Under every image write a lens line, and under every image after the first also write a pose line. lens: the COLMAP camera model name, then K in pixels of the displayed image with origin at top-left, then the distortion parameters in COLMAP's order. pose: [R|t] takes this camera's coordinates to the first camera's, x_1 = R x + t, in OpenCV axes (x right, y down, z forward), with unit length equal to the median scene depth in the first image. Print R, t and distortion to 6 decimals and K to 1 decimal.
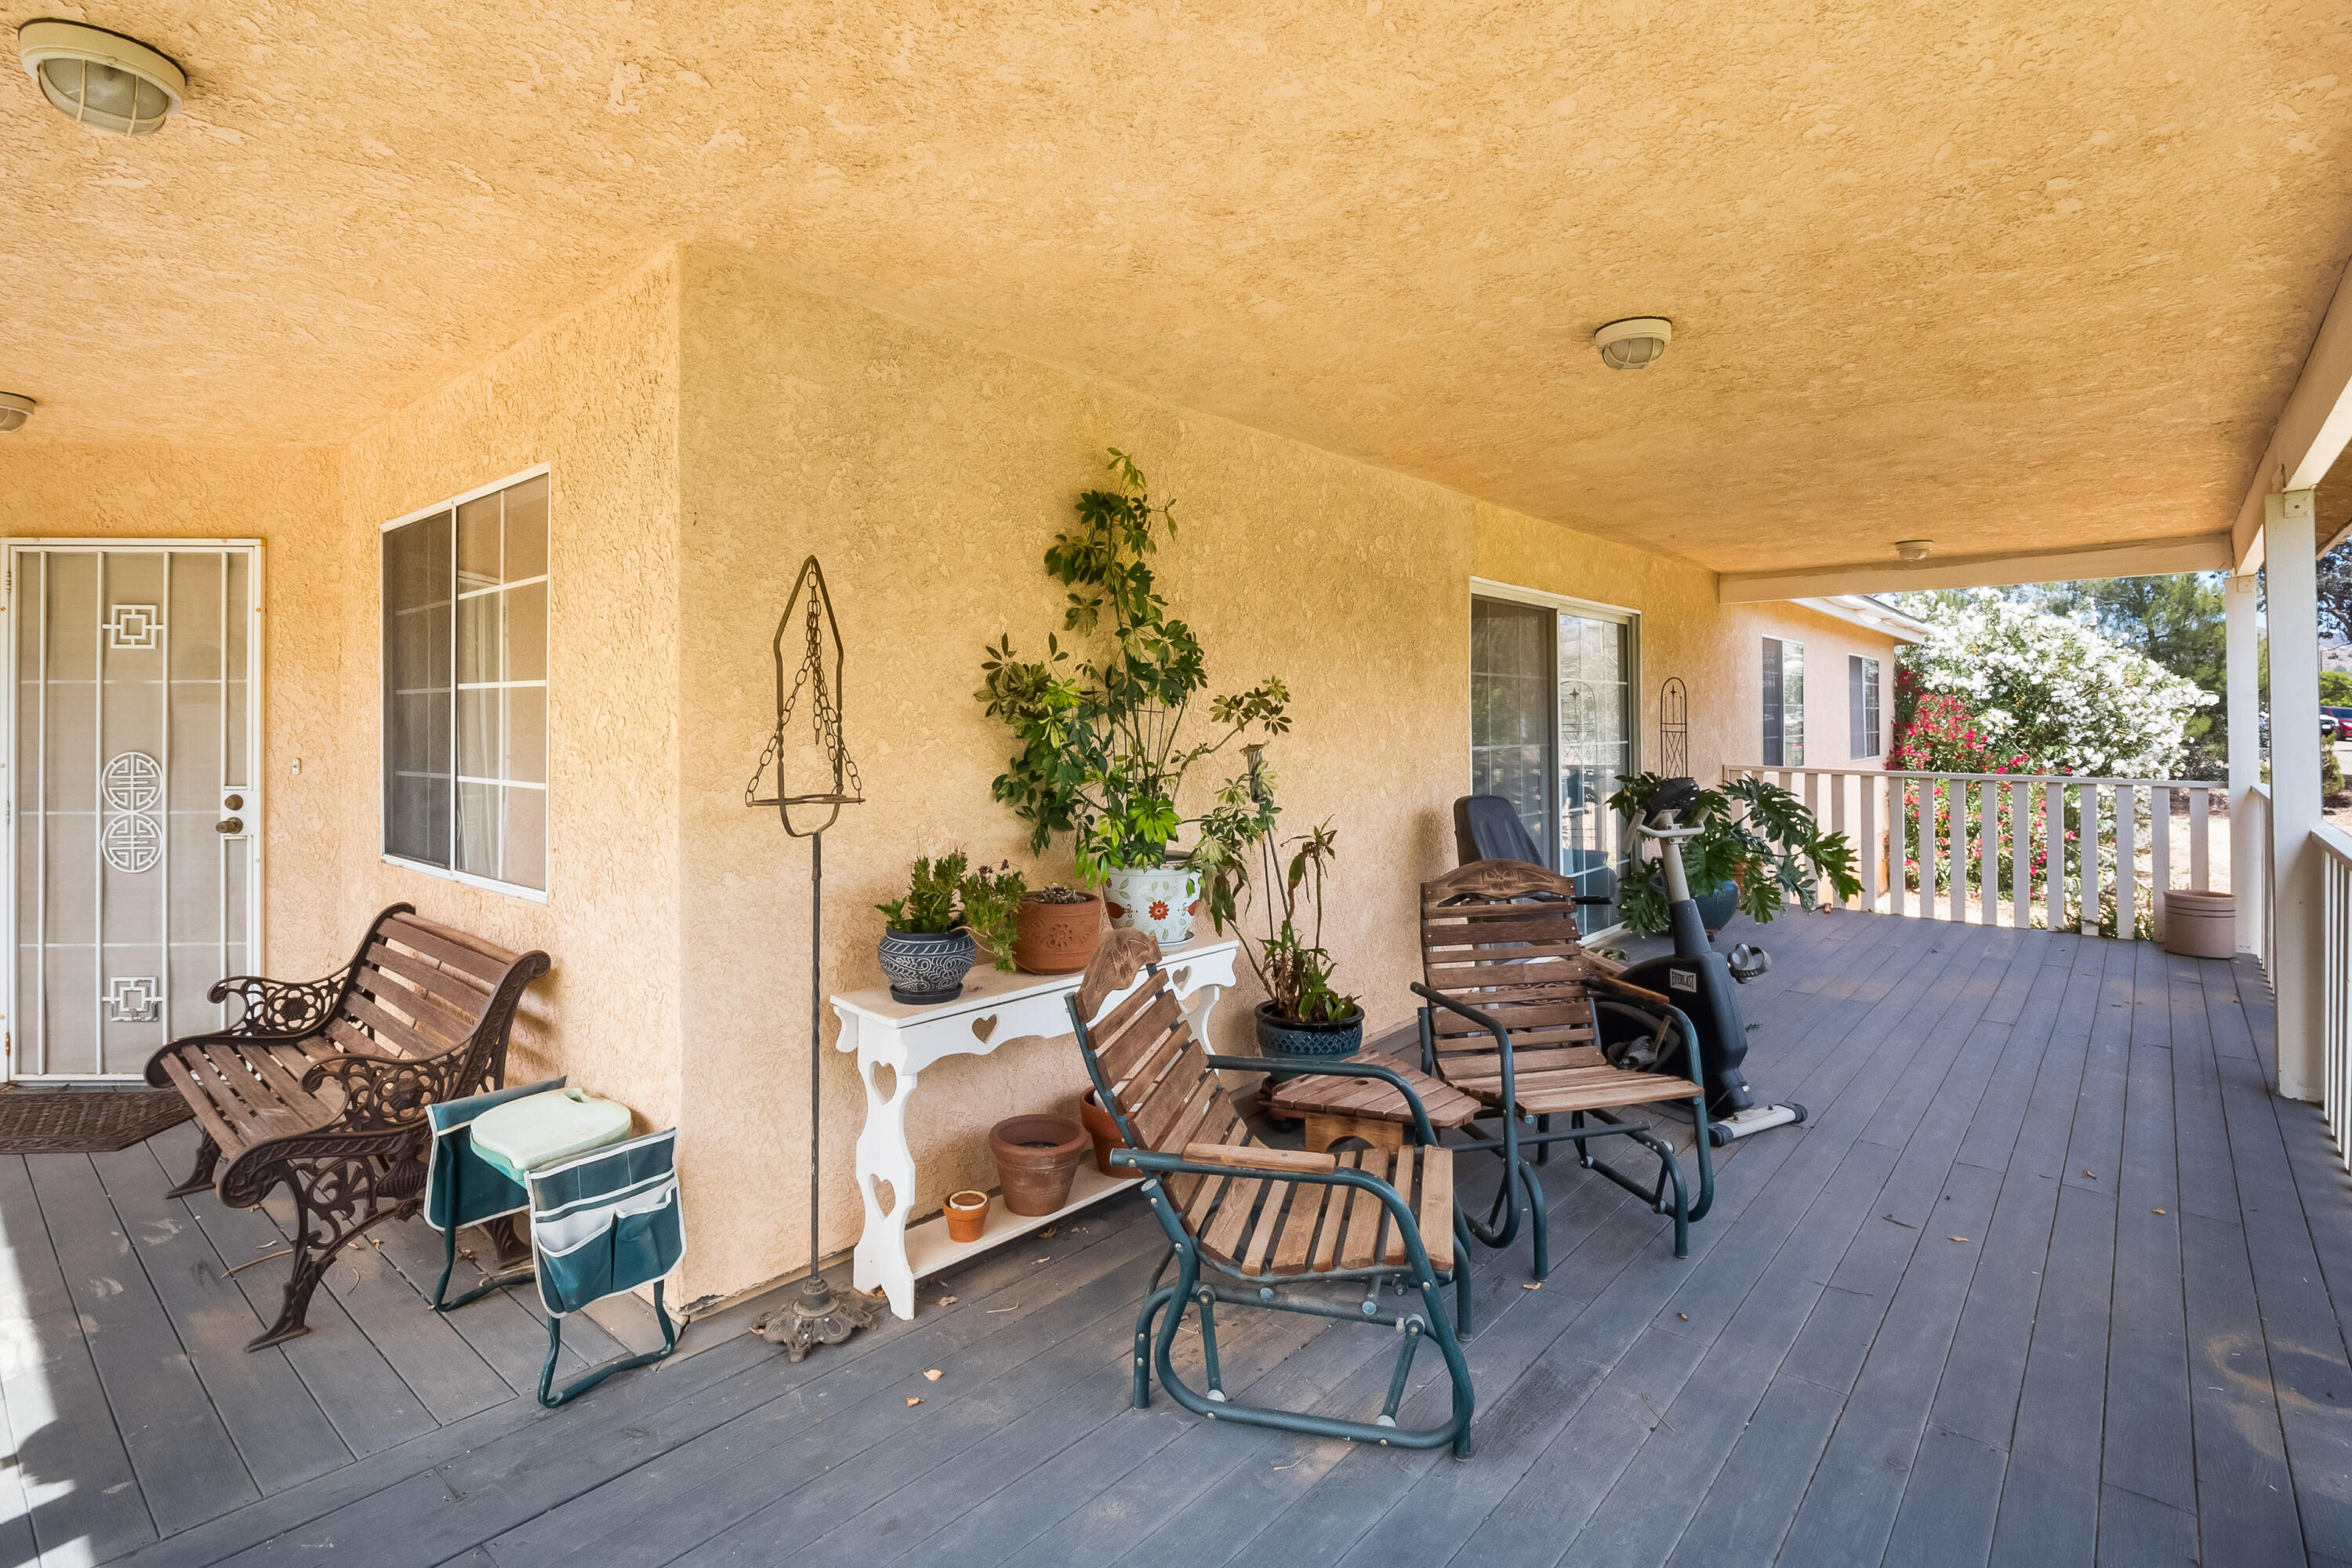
lens RADIAL K [[1124.0, 0, 1185.8], [0, 1124.0, 715.1], [0, 0, 1]] dist [-0.011138, -0.002494]
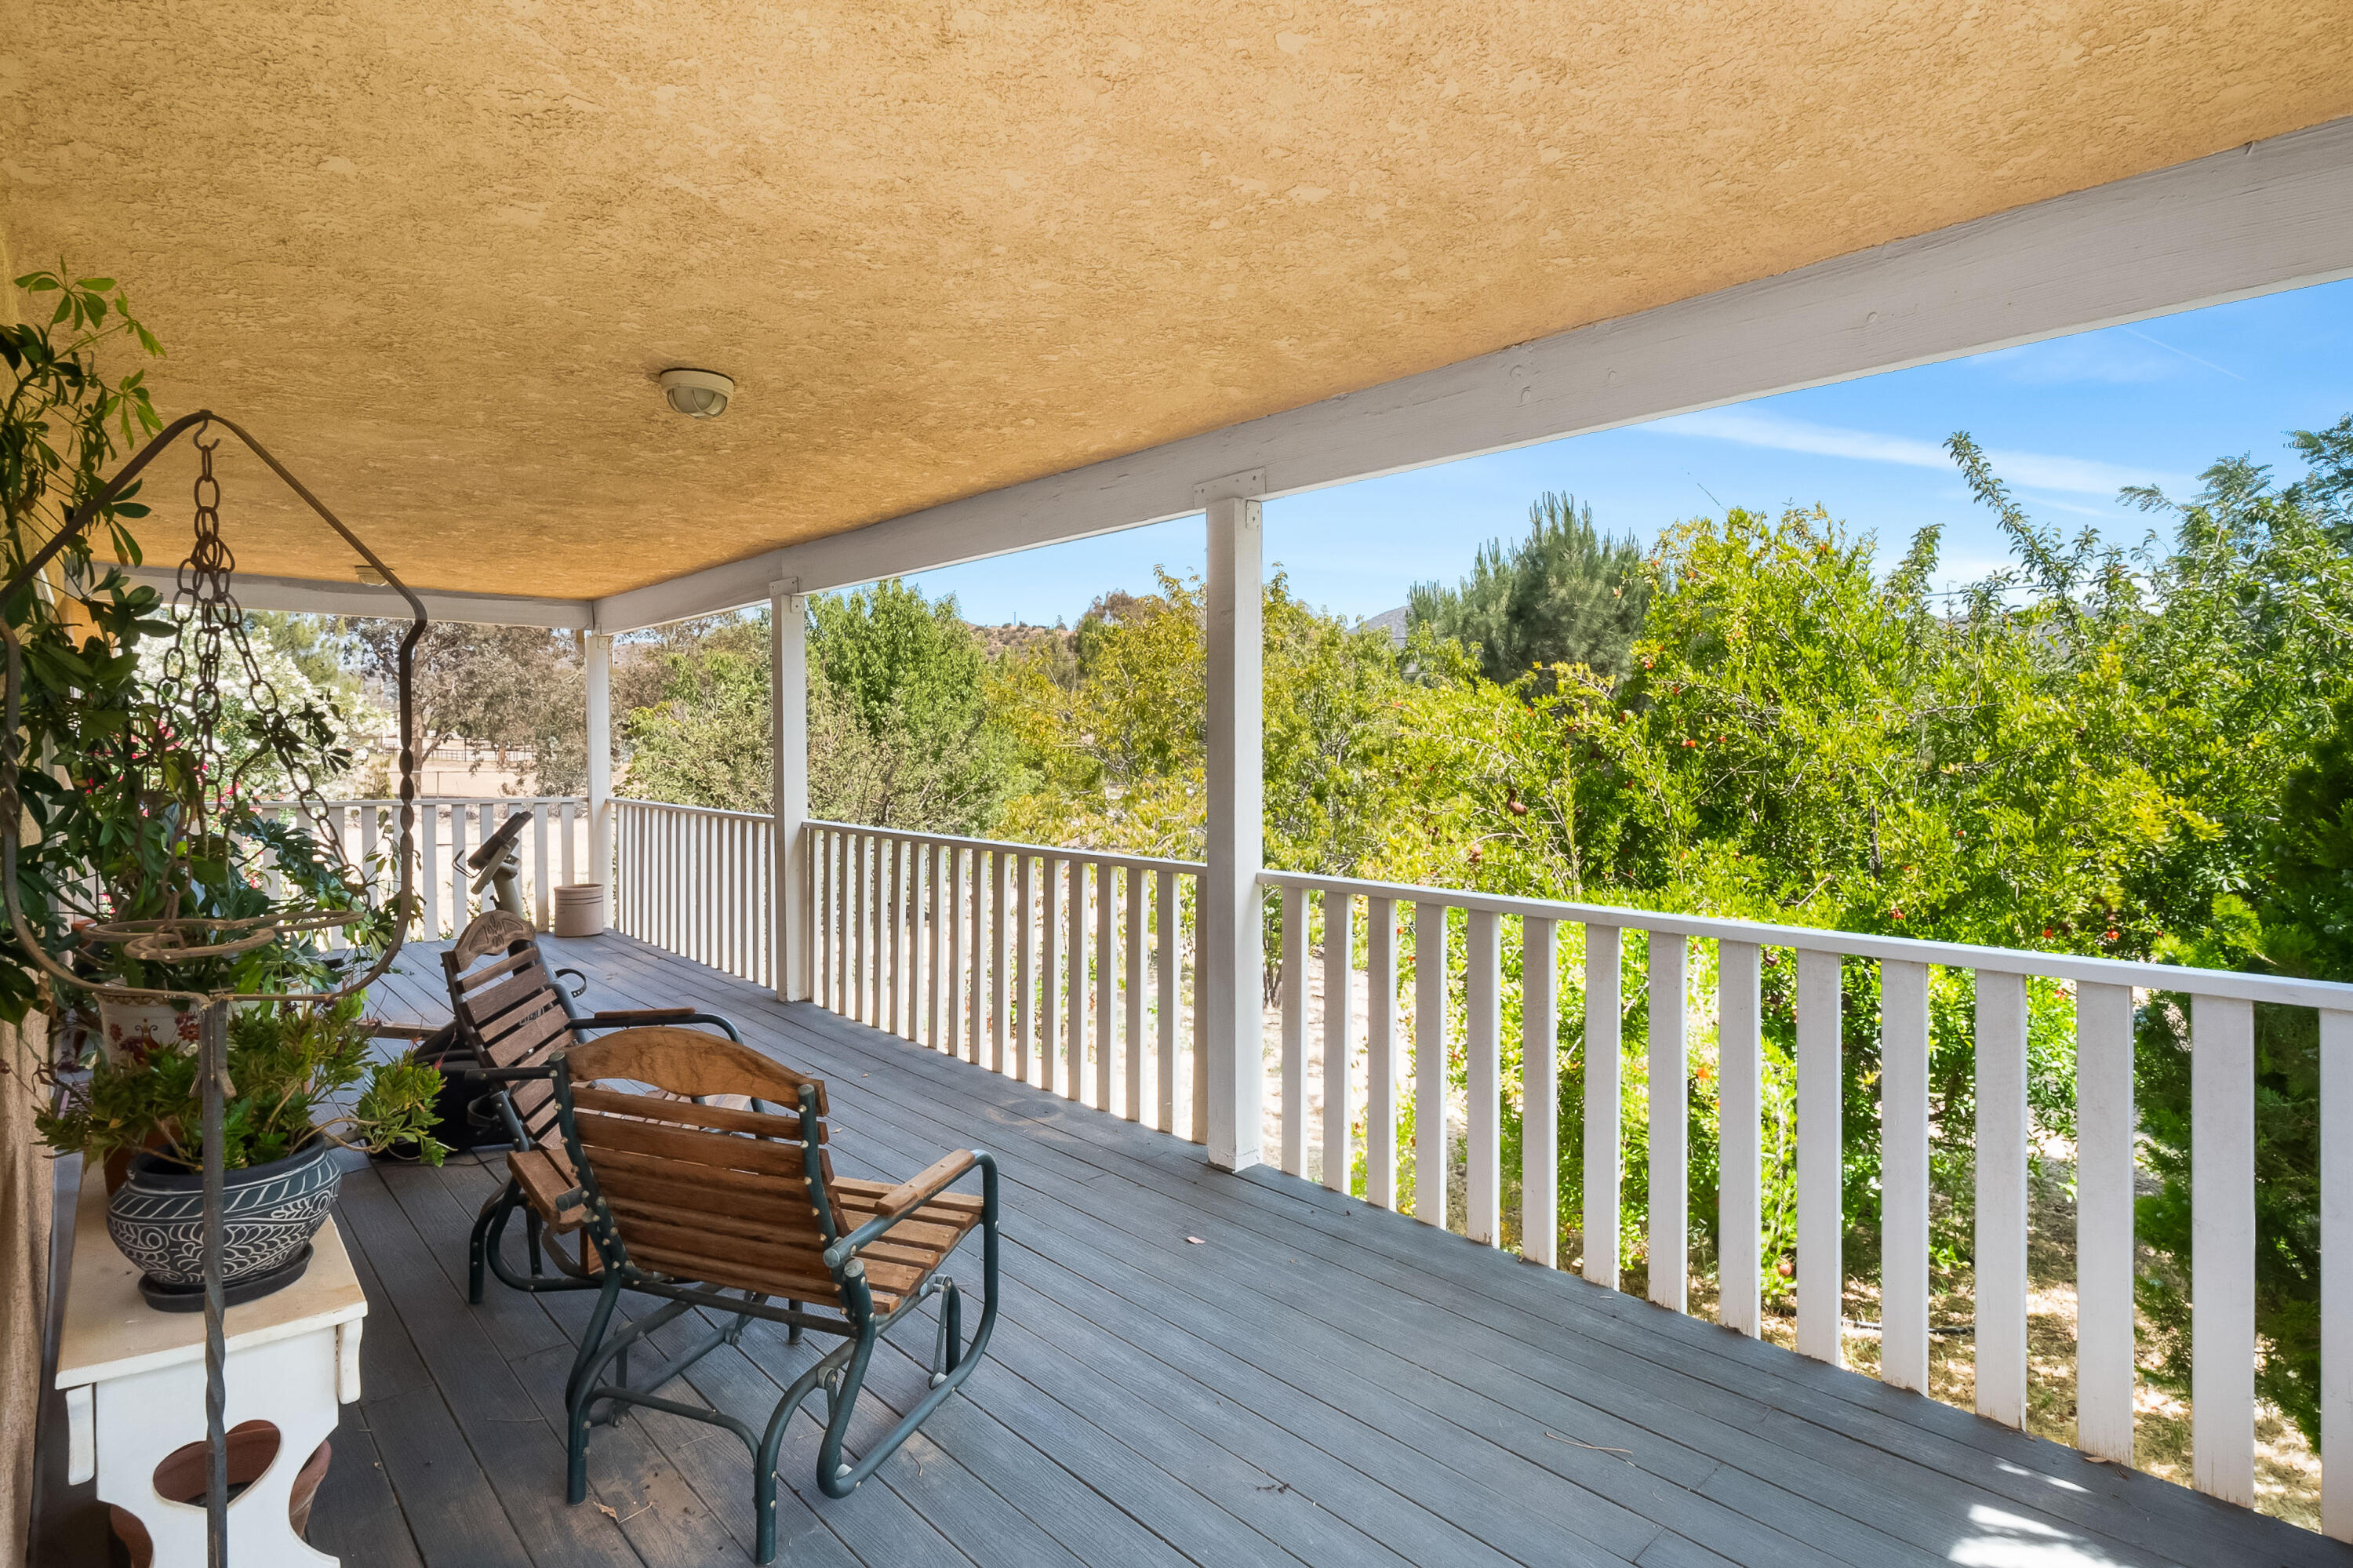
lens RADIAL K [[1124.6, 0, 1175.1], [0, 1124.6, 760.1], [0, 0, 1]] dist [-0.011138, -0.002494]
pose [[0.098031, -0.013513, 0.995092, -0.686162], [-0.003459, 0.999897, 0.013919, -0.002979], [-0.995177, -0.004806, 0.097975, 0.505333]]
